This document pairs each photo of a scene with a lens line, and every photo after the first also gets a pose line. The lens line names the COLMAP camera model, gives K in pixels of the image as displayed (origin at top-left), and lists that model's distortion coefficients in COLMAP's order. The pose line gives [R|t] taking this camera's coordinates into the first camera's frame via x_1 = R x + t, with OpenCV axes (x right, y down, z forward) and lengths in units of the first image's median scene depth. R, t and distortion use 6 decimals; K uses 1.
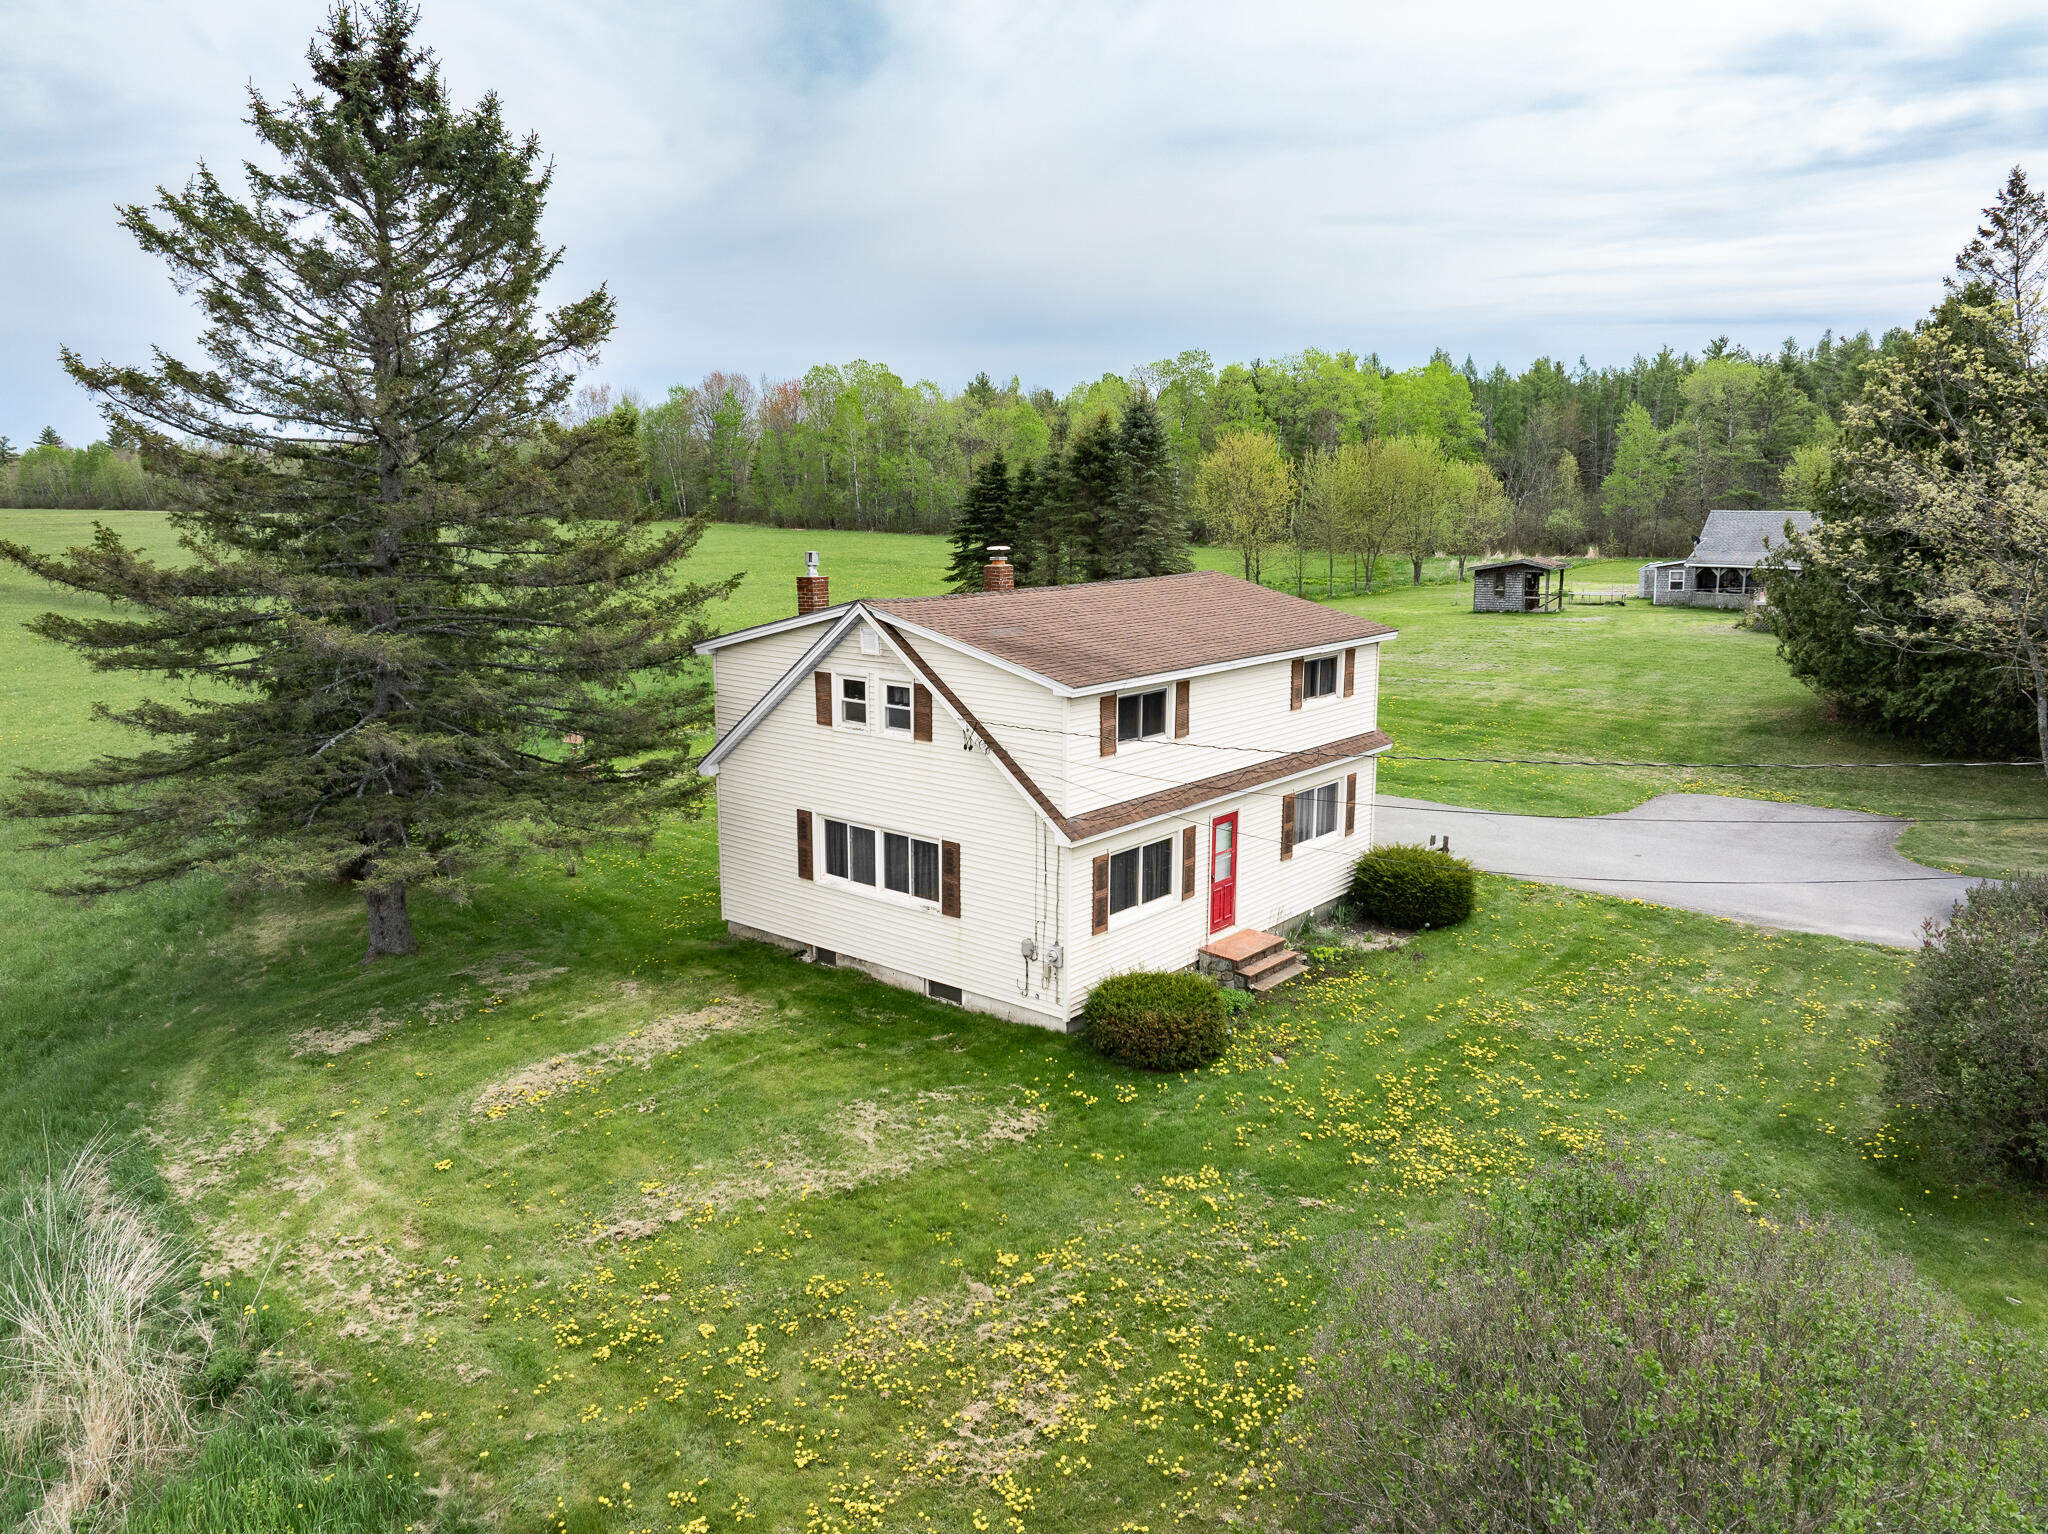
lens RADIAL K [[1448.2, 0, 1024.0], [0, 1448.2, 767.0], [0, 0, 1]] dist [-0.052393, 0.000479]
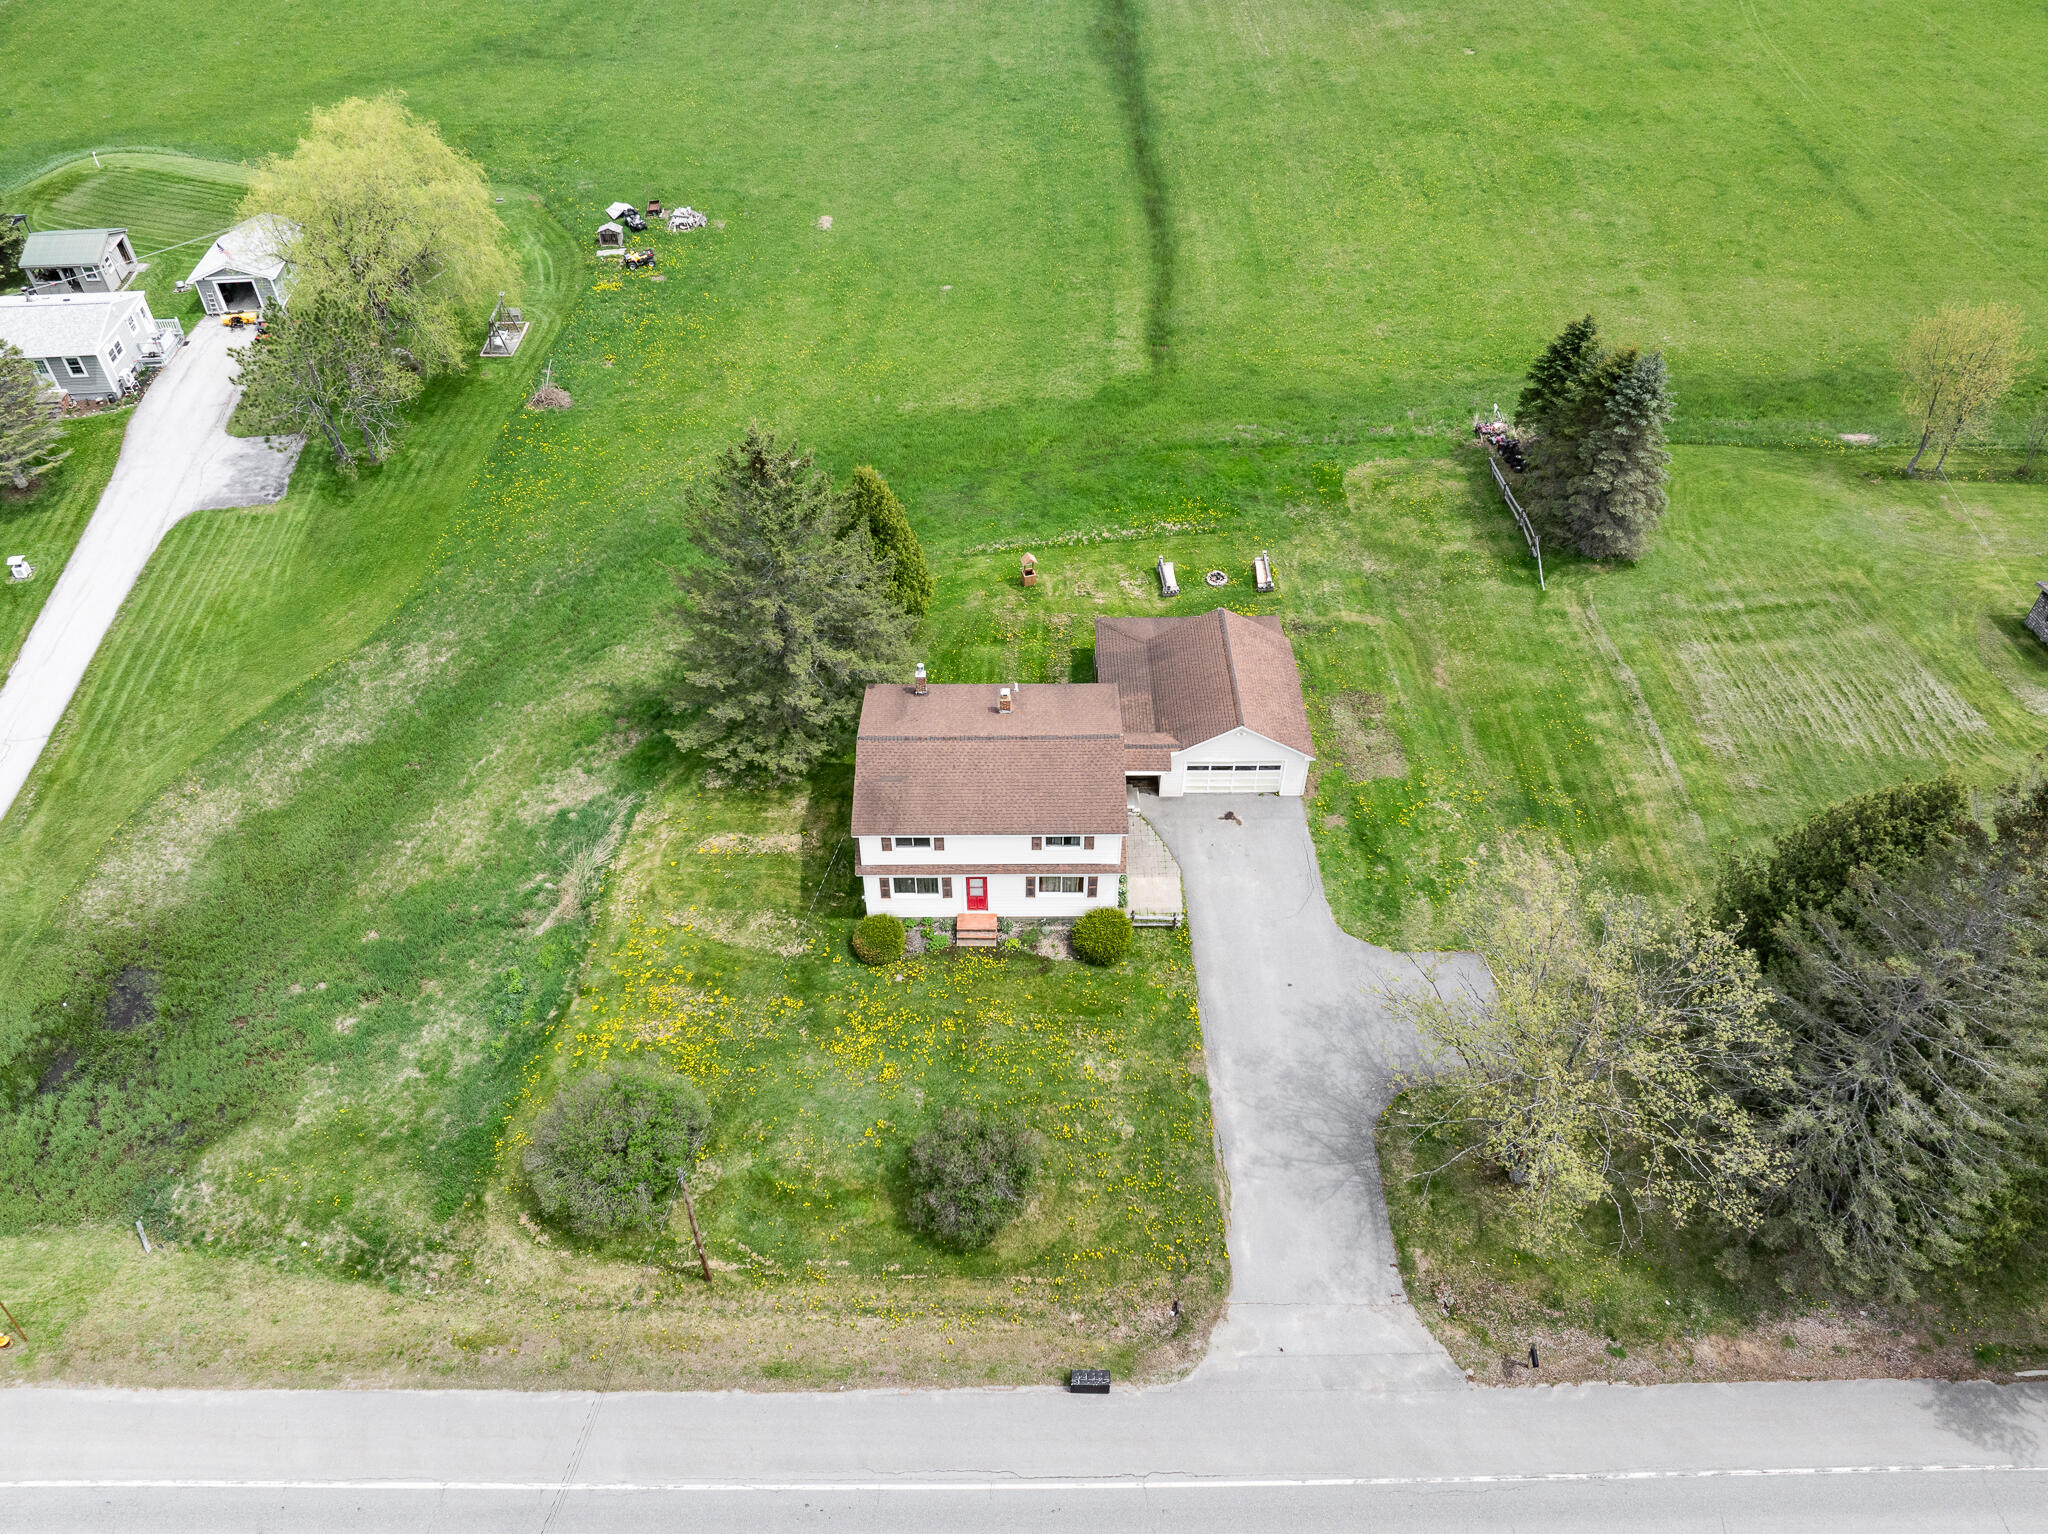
lens RADIAL K [[1435.9, 0, 1024.0], [0, 1435.9, 767.0], [0, 0, 1]] dist [-0.036634, 0.001601]
pose [[0.644588, 0.538767, -0.542435, 1.557497], [-0.150146, 0.784893, 0.601164, -1.739670], [0.749641, -0.306059, 0.586827, -0.267465]]
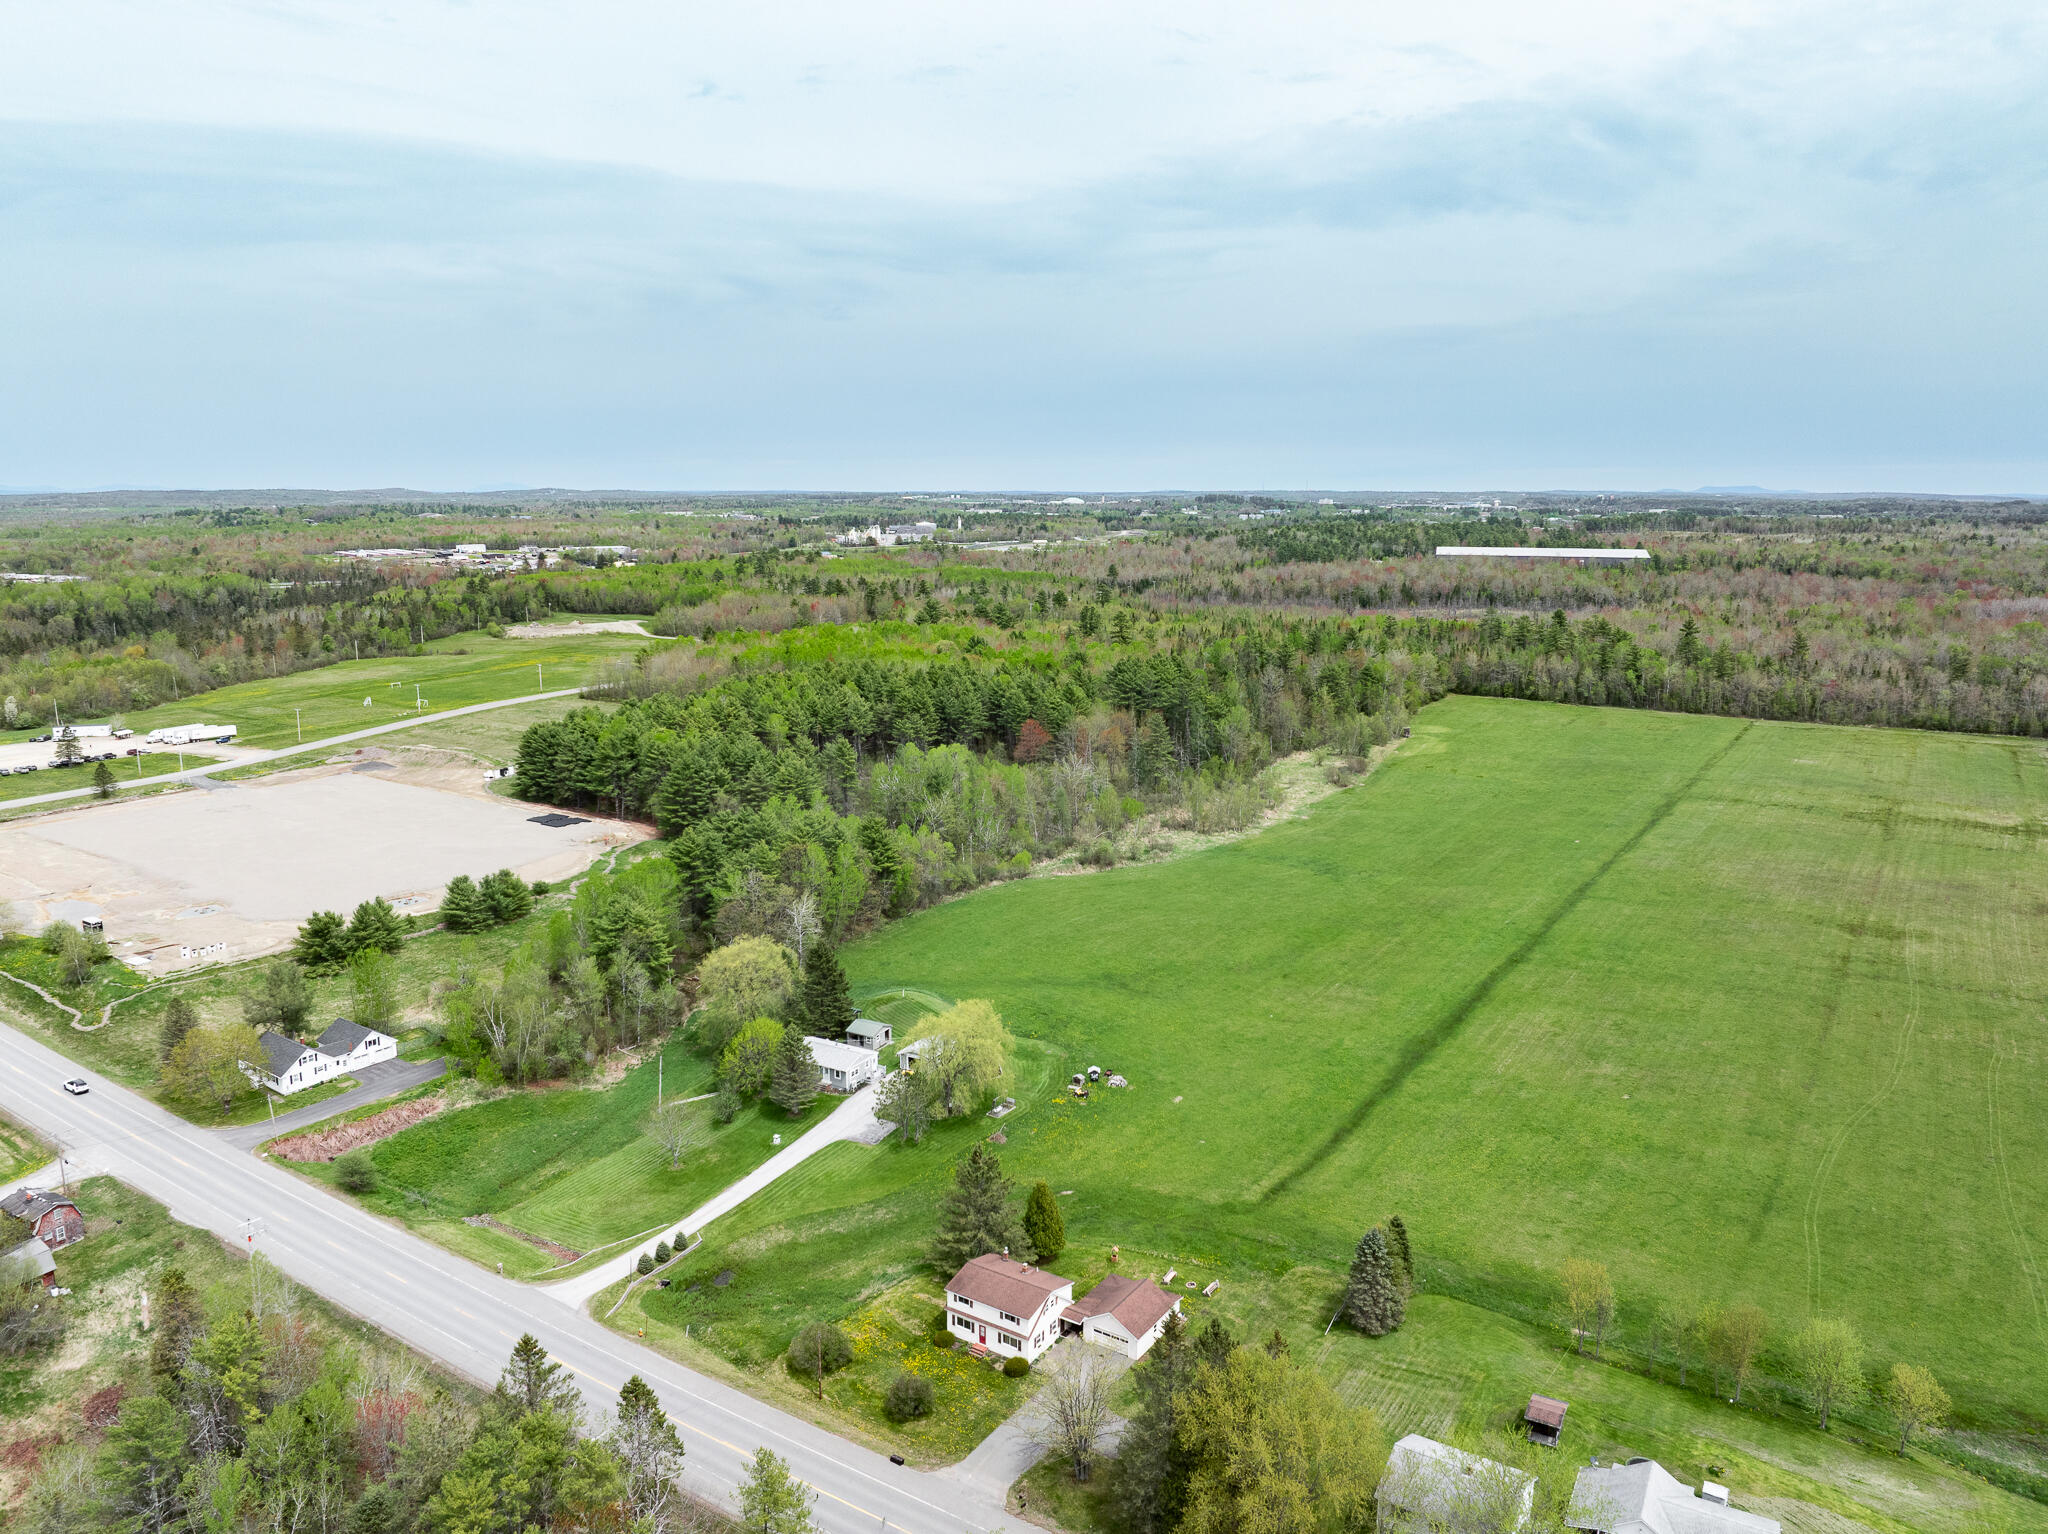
lens RADIAL K [[1435.9, 0, 1024.0], [0, 1435.9, 767.0], [0, 0, 1]] dist [-0.036634, 0.001601]
pose [[0.103271, 0.188731, -0.976584, 6.420217], [-0.191362, 0.967261, 0.166693, -3.766765], [0.976072, 0.169667, 0.136006, -0.032707]]
